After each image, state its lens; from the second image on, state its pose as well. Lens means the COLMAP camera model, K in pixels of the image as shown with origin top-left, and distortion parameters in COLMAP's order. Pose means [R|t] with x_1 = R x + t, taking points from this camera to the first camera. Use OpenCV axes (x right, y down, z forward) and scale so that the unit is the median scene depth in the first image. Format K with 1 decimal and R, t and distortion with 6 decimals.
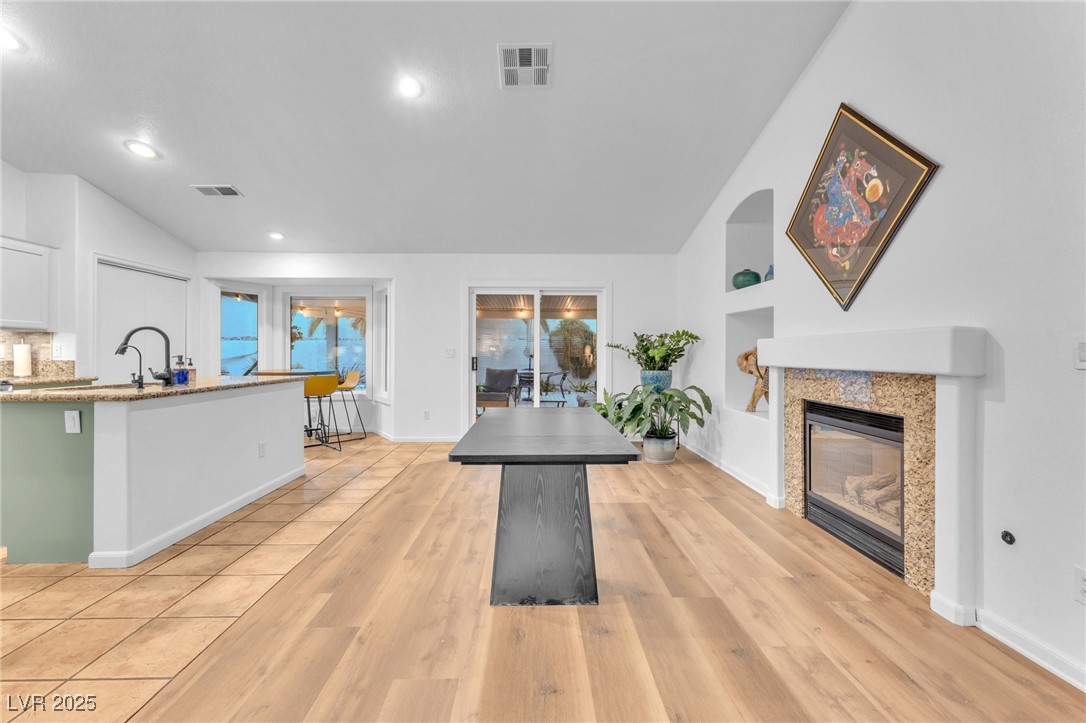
lens RADIAL K [[447.4, 0, 540.7], [0, 447.4, 354.0], [0, 0, 1]] dist [-0.000550, 0.000454]
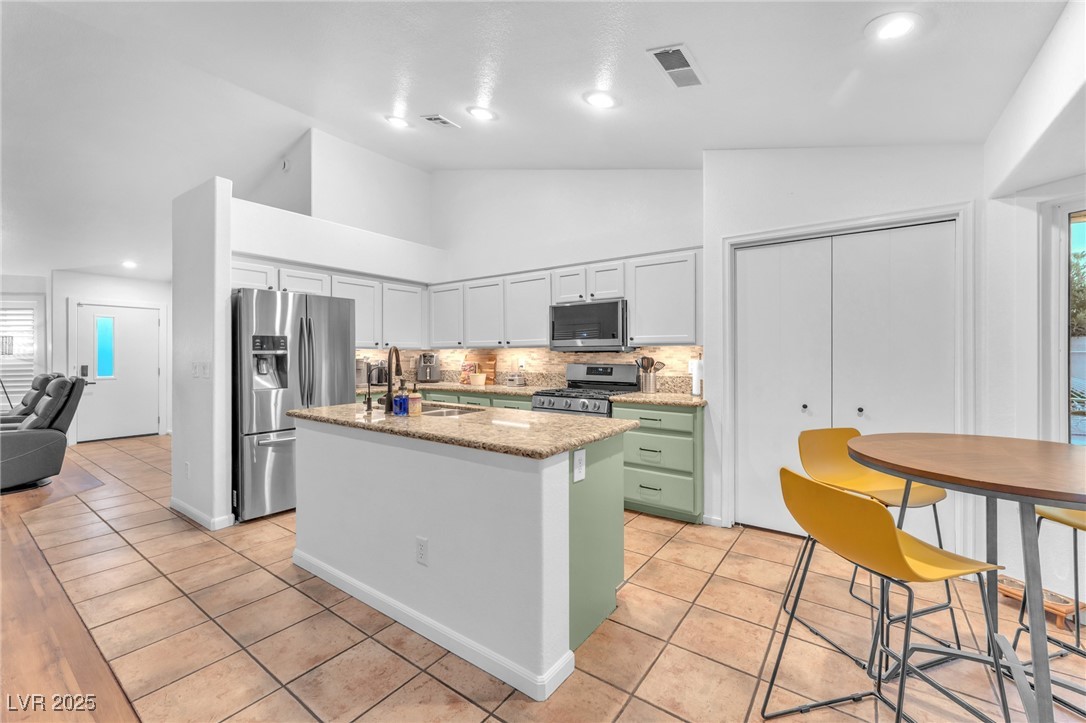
lens RADIAL K [[447.4, 0, 547.5], [0, 447.4, 351.5], [0, 0, 1]] dist [-0.000550, 0.000454]
pose [[-0.602228, -0.004375, -0.798312, -0.320468], [-0.001326, 0.999989, -0.004481, -0.046605], [0.798323, -0.001640, -0.602227, 1.791398]]
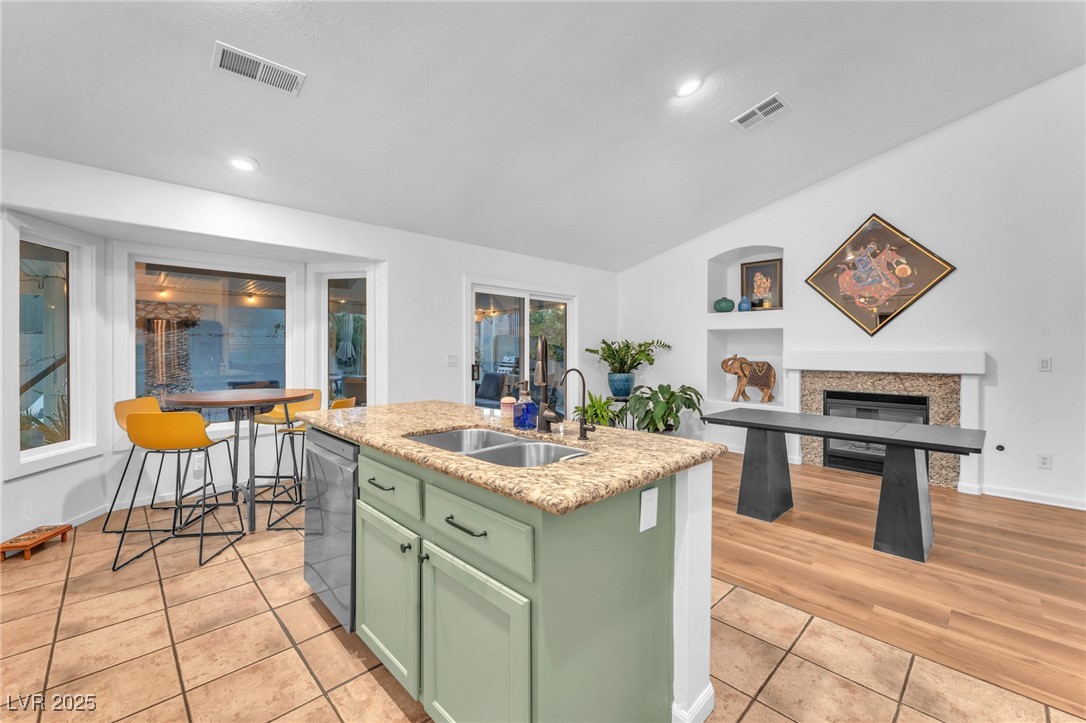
lens RADIAL K [[447.4, 0, 539.7], [0, 447.4, 350.8], [0, 0, 1]] dist [-0.000550, 0.000454]
pose [[0.732971, -0.000249, 0.680260, -1.266661], [0.000189, 1.000000, 0.000162, -0.039882], [-0.680260, 0.000010, 0.732971, 0.560263]]
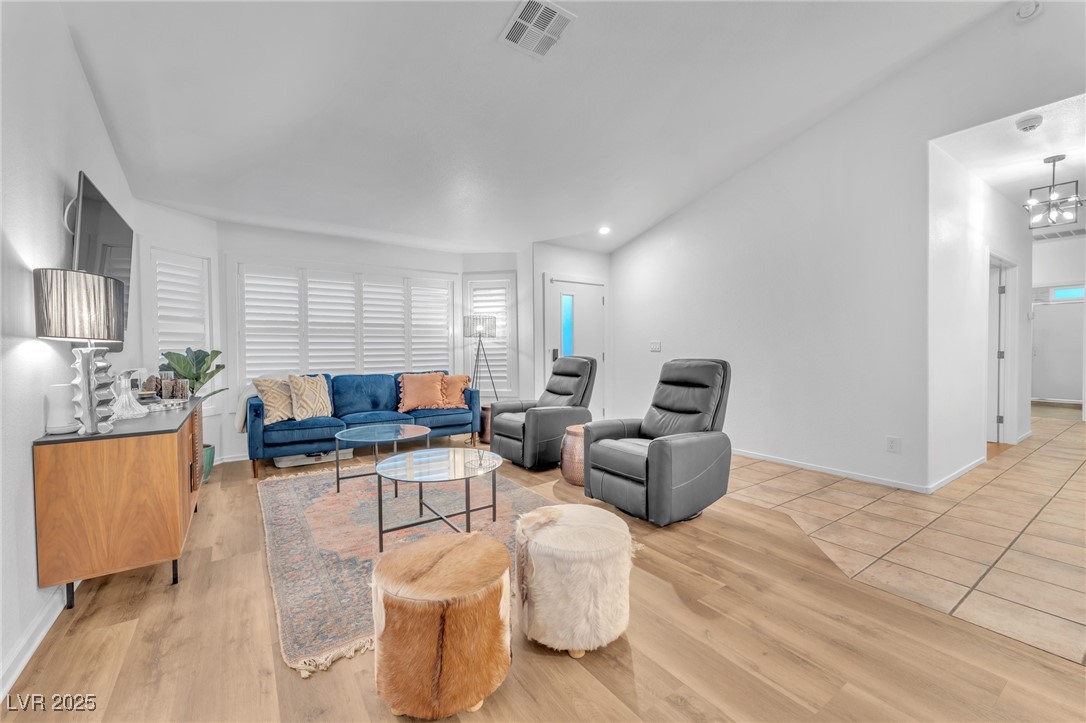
lens RADIAL K [[447.4, 0, 531.7], [0, 447.4, 353.3], [0, 0, 1]] dist [-0.000550, 0.000454]
pose [[-0.843801, 0.010786, -0.536547, 0.415667], [0.002695, 0.999871, 0.015862, 0.000569], [0.536649, 0.011939, -0.843721, 0.250811]]
